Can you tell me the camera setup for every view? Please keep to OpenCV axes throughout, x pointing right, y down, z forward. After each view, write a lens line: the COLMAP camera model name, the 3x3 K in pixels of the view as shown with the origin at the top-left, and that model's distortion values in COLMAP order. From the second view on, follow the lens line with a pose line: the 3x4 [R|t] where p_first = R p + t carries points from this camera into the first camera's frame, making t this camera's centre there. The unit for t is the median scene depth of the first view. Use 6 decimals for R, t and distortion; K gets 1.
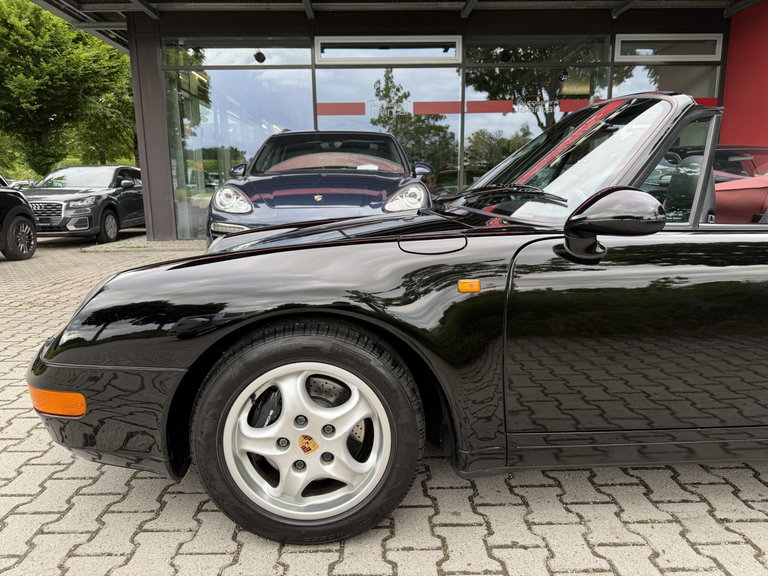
lens RADIAL K [[545.7, 0, 382.9], [0, 545.7, 288.6], [0, 0, 1]] dist [0.023023, -0.032209]
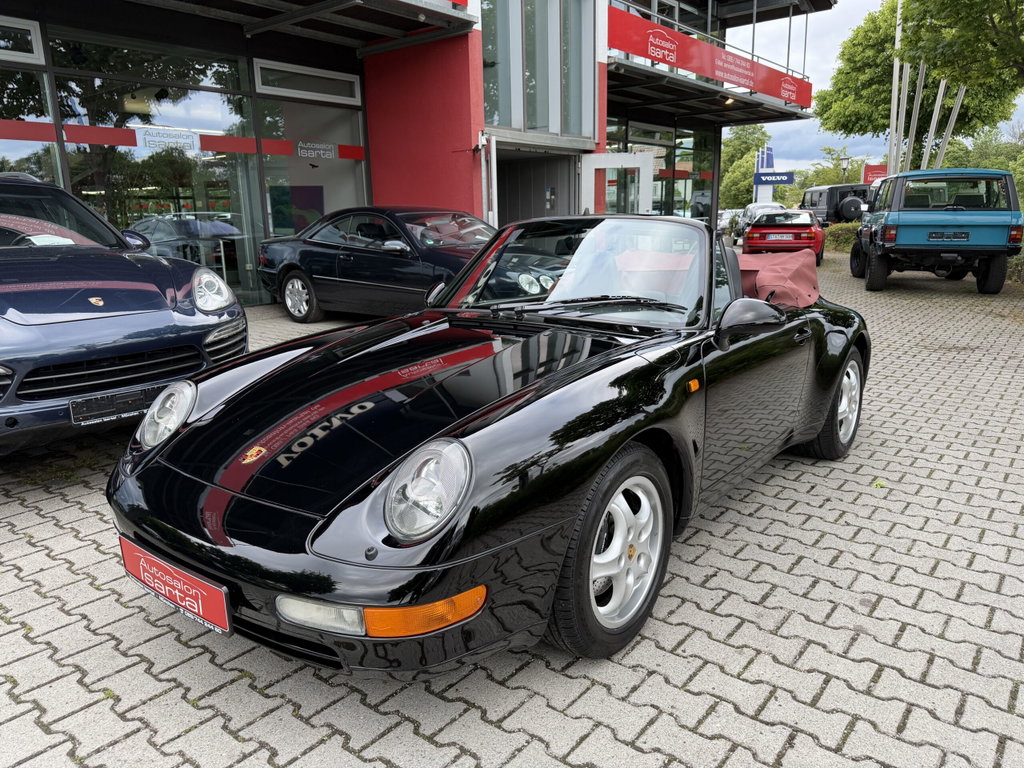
lens RADIAL K [[727.6, 0, 511.0], [0, 727.6, 385.8], [0, 0, 1]] dist [0.023023, -0.032209]
pose [[0.647681, -0.171775, 0.742295, -0.207258], [0.152390, 0.983774, 0.094690, -0.034451], [-0.746516, 0.051789, 0.663349, 0.030032]]
